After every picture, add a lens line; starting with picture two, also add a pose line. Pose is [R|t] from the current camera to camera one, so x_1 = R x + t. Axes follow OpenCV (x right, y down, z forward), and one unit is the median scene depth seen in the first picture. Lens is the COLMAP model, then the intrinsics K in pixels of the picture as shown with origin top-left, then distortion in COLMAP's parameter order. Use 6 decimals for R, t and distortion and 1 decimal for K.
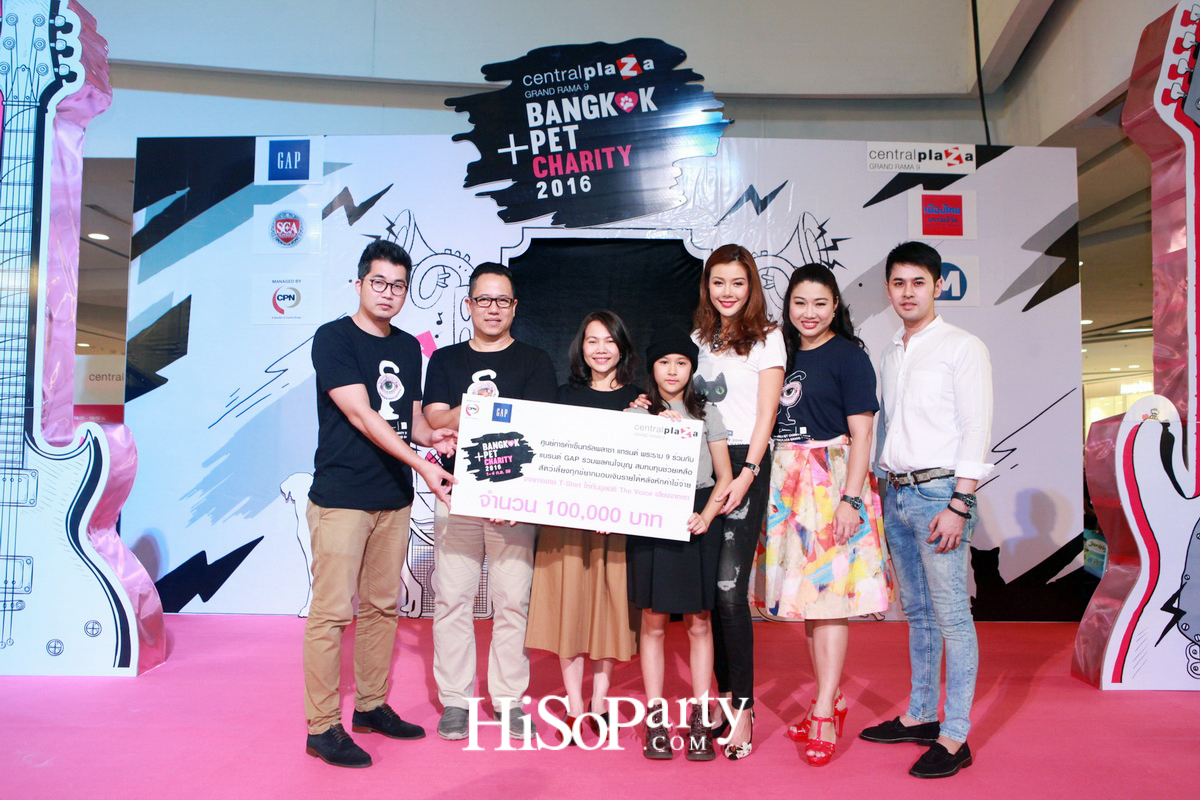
lens RADIAL K [[968.7, 0, 608.8], [0, 968.7, 397.9], [0, 0, 1]] dist [-0.106865, 0.110393]
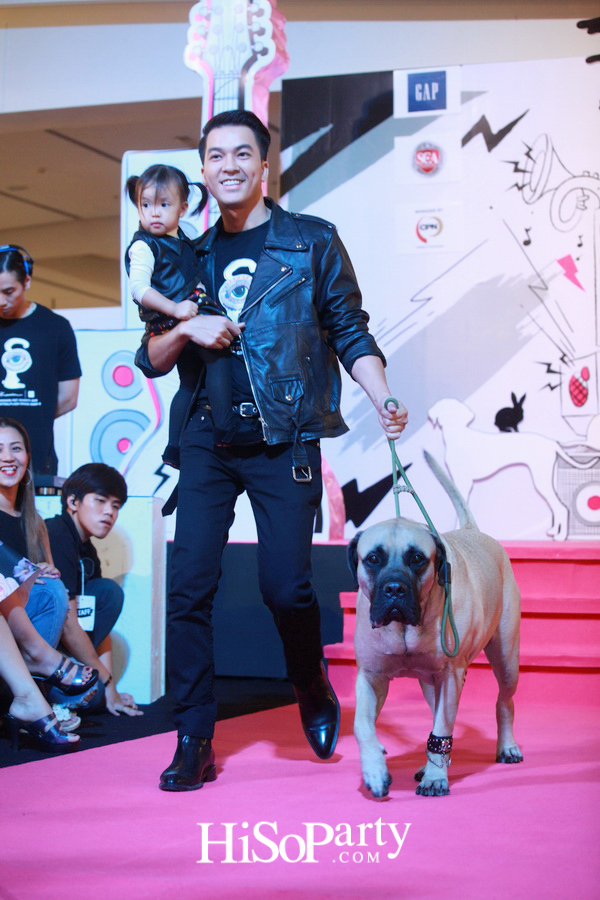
lens RADIAL K [[1873.9, 0, 300.0], [0, 1873.9, 450.0], [0, 0, 1]] dist [-0.300601, -0.224778]
pose [[0.939102, -0.016057, -0.343264, 0.203242], [0.018756, 0.999814, 0.004545, 0.117593], [0.343127, -0.010707, 0.939228, -0.884672]]
